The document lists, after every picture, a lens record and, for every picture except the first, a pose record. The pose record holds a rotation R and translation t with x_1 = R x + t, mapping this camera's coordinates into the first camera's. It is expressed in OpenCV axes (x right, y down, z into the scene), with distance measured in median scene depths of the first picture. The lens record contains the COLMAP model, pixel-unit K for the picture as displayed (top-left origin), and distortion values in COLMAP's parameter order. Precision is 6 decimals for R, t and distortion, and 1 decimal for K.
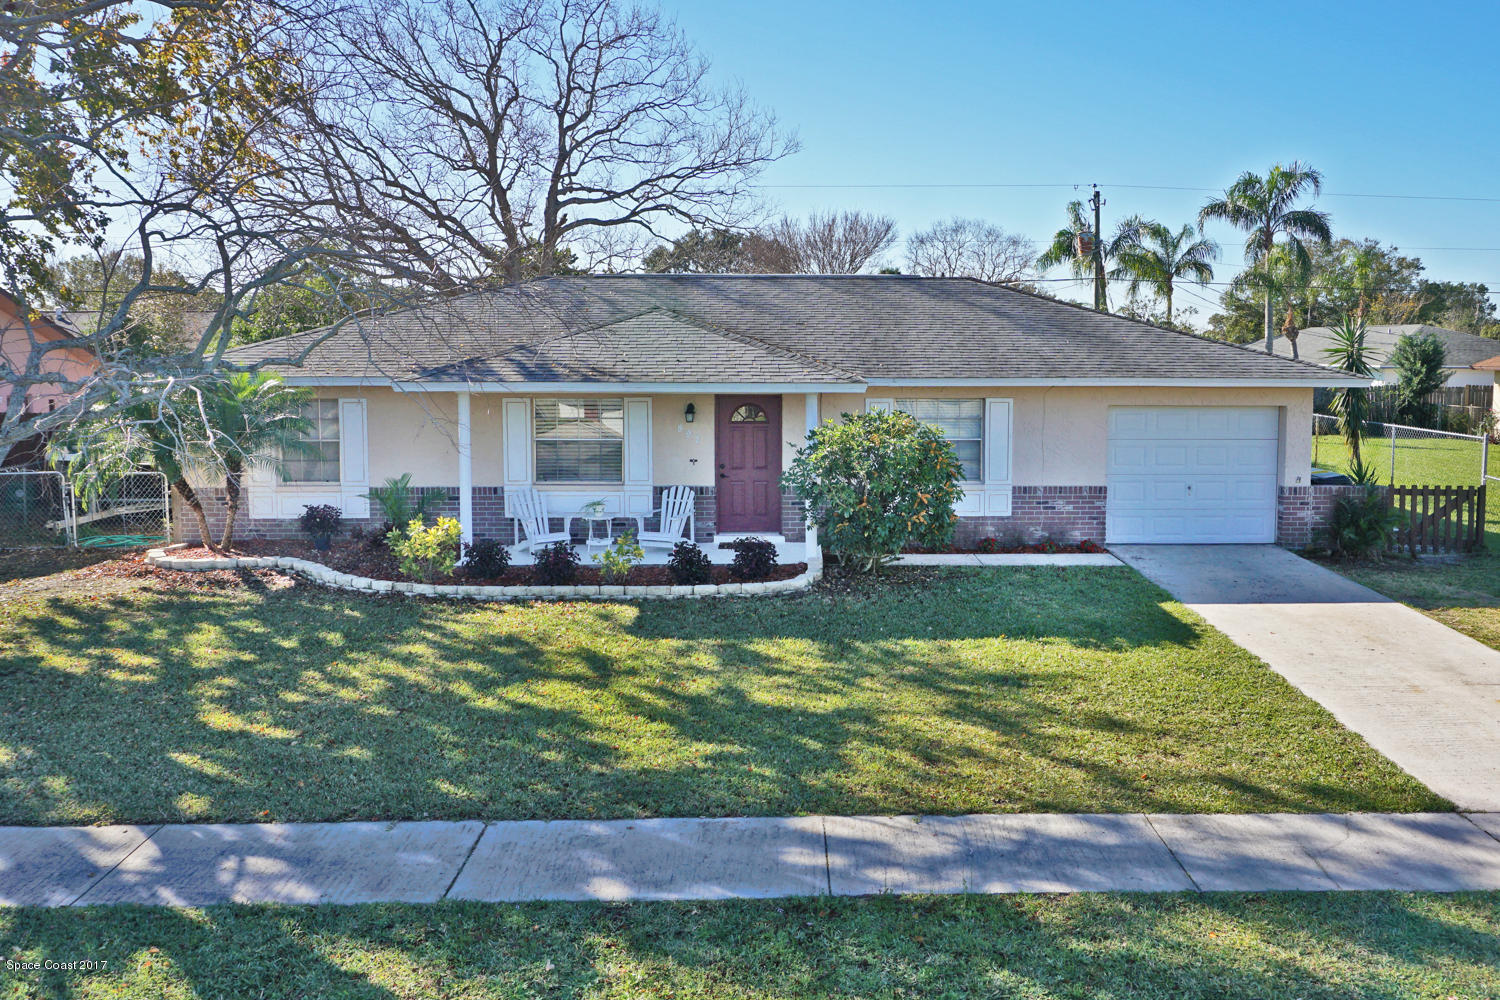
lens RADIAL K [[1013.7, 0, 751.5], [0, 1013.7, 490.8], [0, 0, 1]] dist [-0.006082, -0.001332]
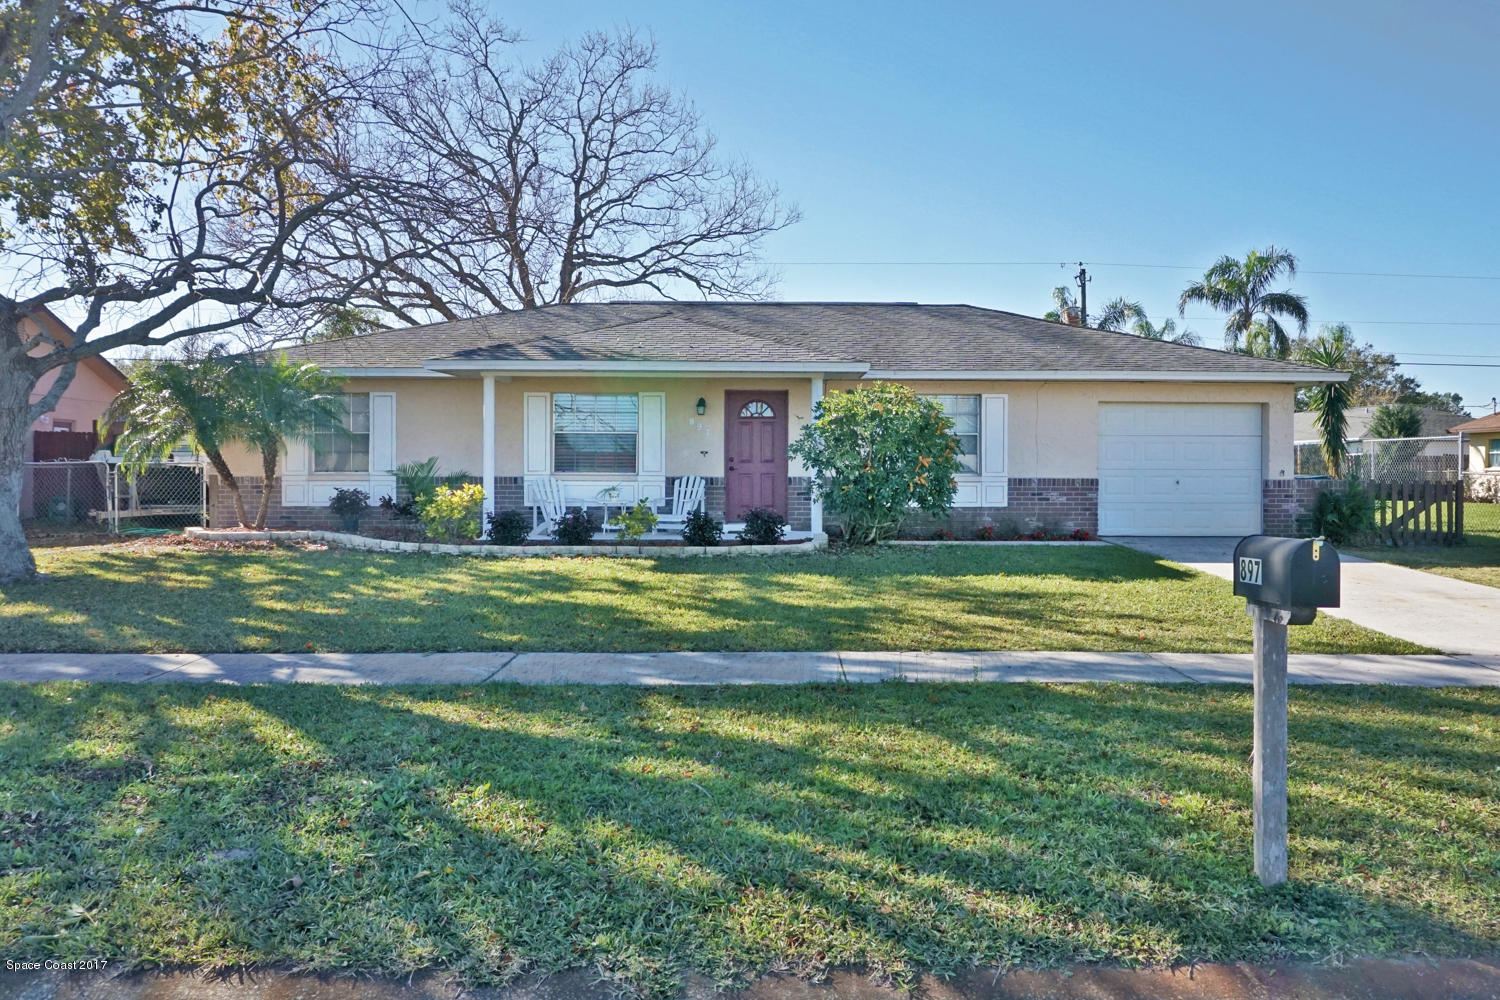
lens RADIAL K [[979.5, 0, 743.2], [0, 979.5, 522.1], [0, 0, 1]] dist [-0.007493, 0.000892]
pose [[0.999957, 0.002344, -0.009000, -0.007049], [-0.002876, 0.998217, -0.059616, 0.100863], [0.008844, 0.059639, 0.998181, -0.009985]]
